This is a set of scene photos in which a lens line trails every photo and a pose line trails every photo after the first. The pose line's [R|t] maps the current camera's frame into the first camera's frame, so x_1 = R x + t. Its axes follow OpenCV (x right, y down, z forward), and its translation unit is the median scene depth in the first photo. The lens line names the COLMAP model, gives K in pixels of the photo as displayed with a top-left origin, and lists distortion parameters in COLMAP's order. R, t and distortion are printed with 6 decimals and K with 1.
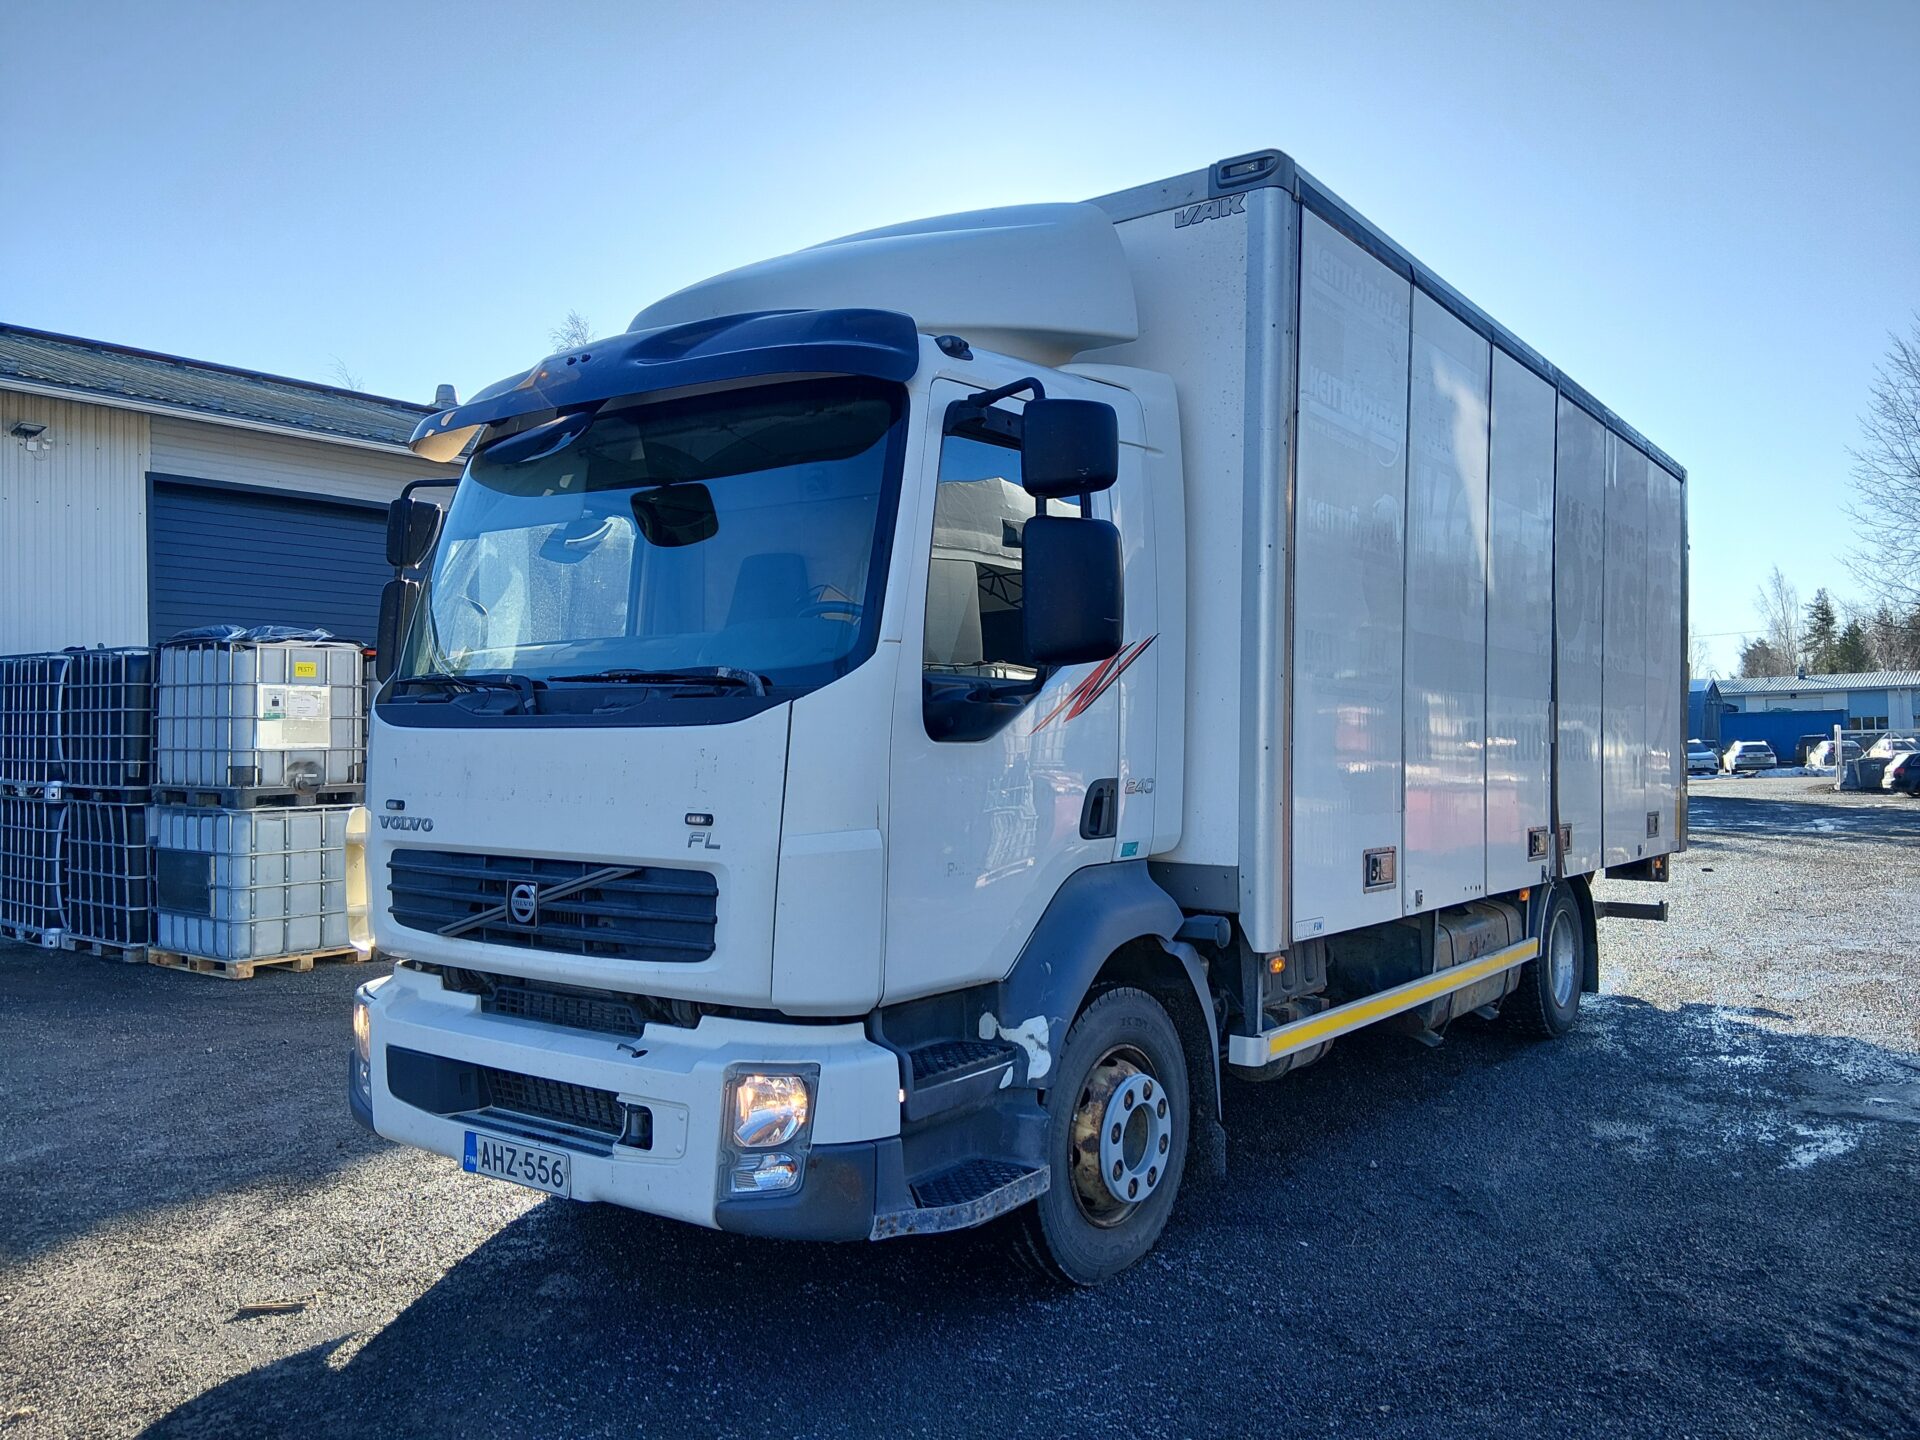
lens RADIAL K [[1465.8, 0, 970.4], [0, 1465.8, 717.2], [0, 0, 1]] dist [0.056476, -0.089597]
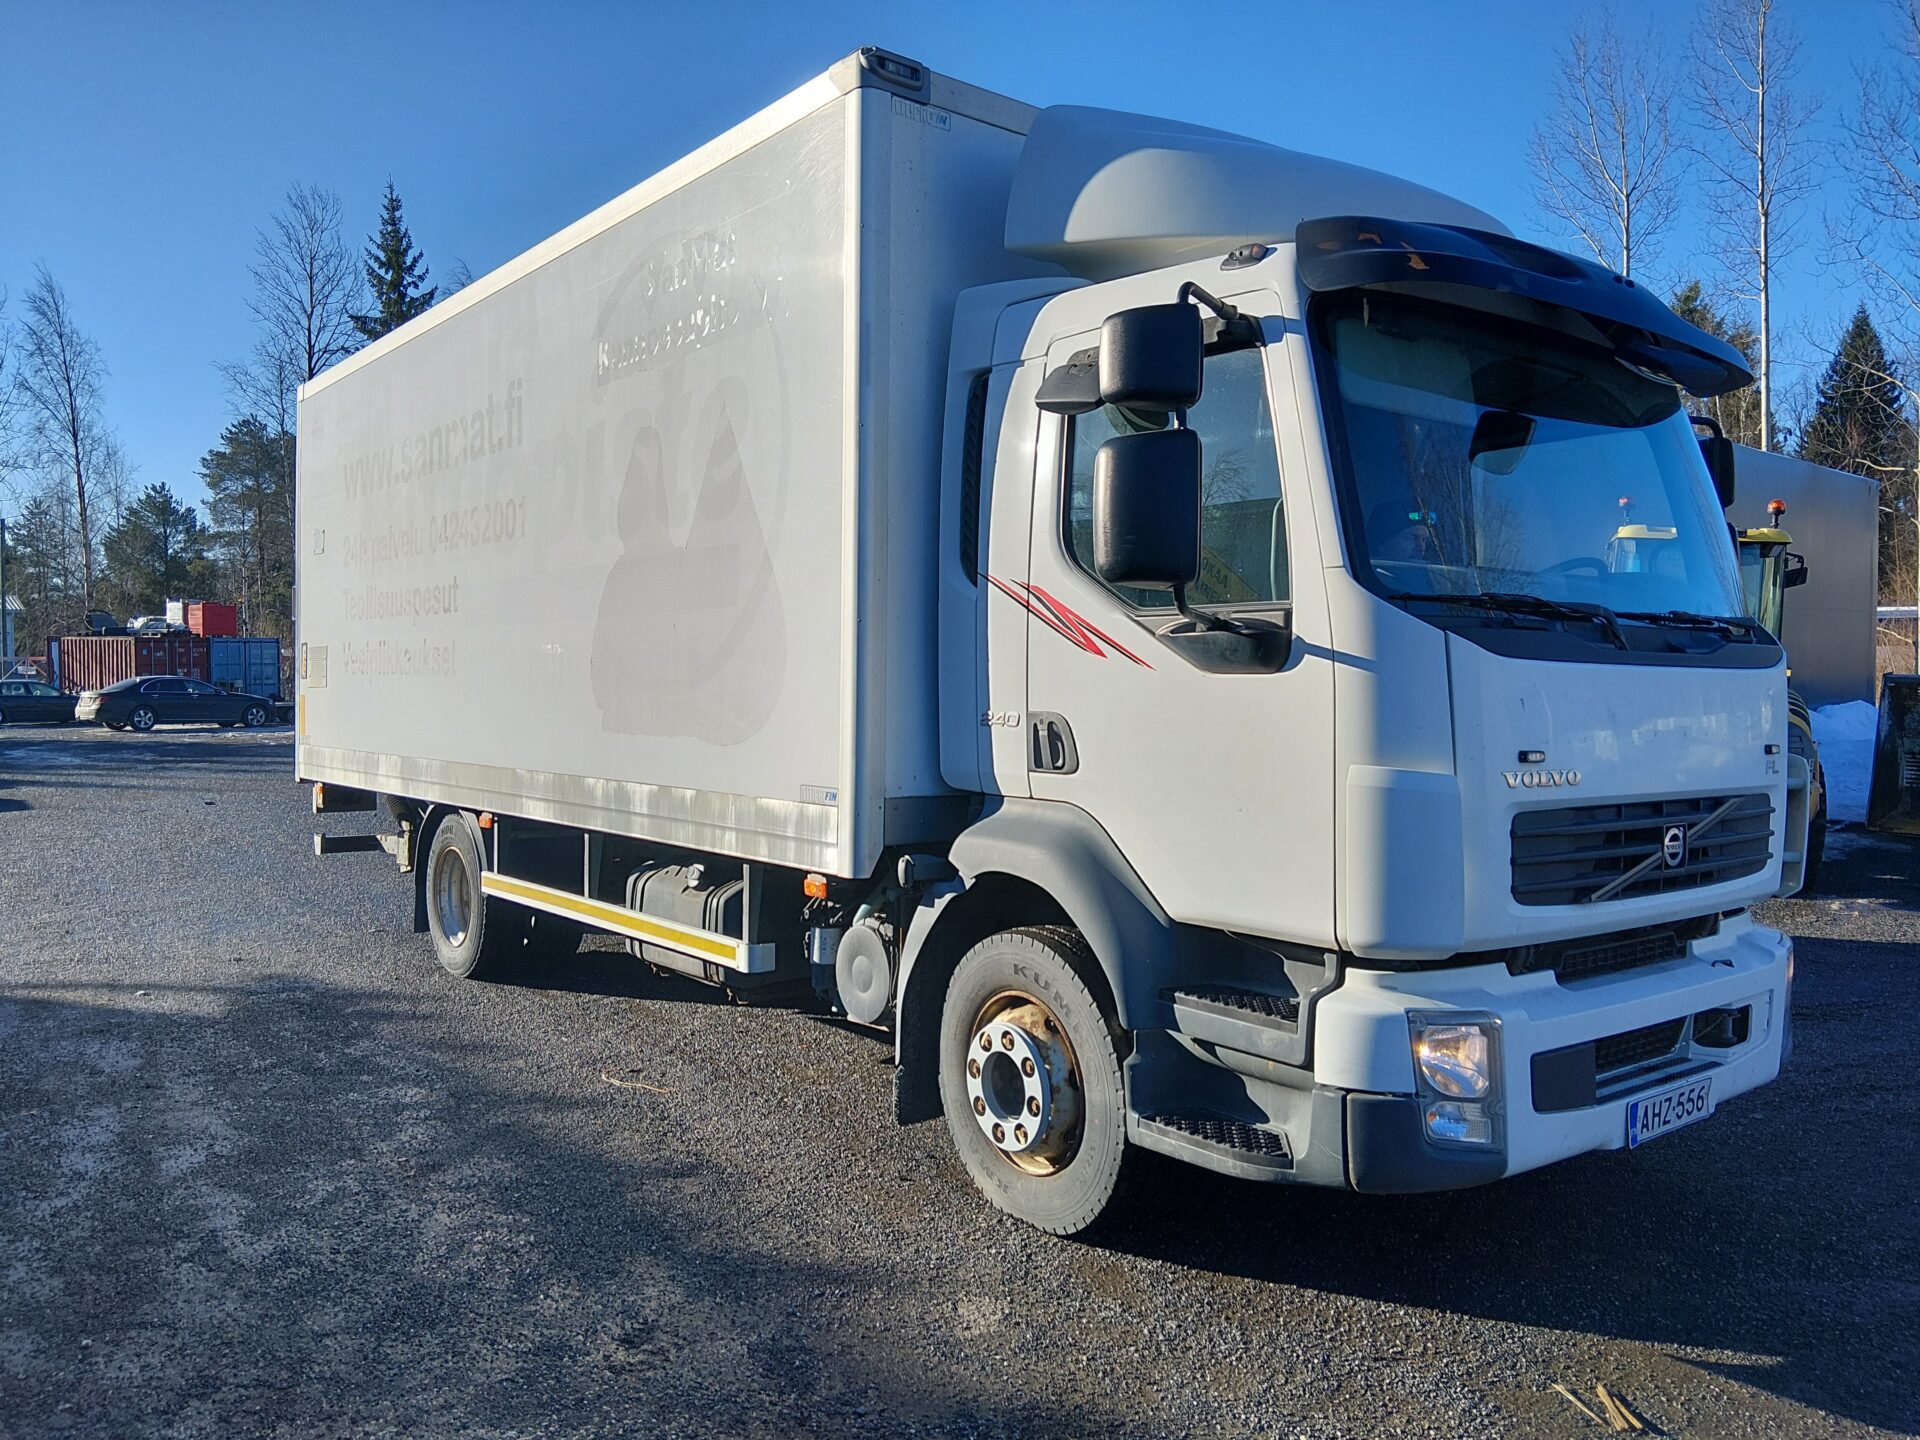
lens RADIAL K [[1465.8, 0, 961.3], [0, 1465.8, 720.2], [0, 0, 1]] dist [0.056476, -0.089597]
pose [[0.263738, -0.020330, 0.964380, -1.362045], [-0.028904, 0.999162, 0.028968, 0.027314], [-0.964161, -0.035515, 0.262929, 1.192264]]
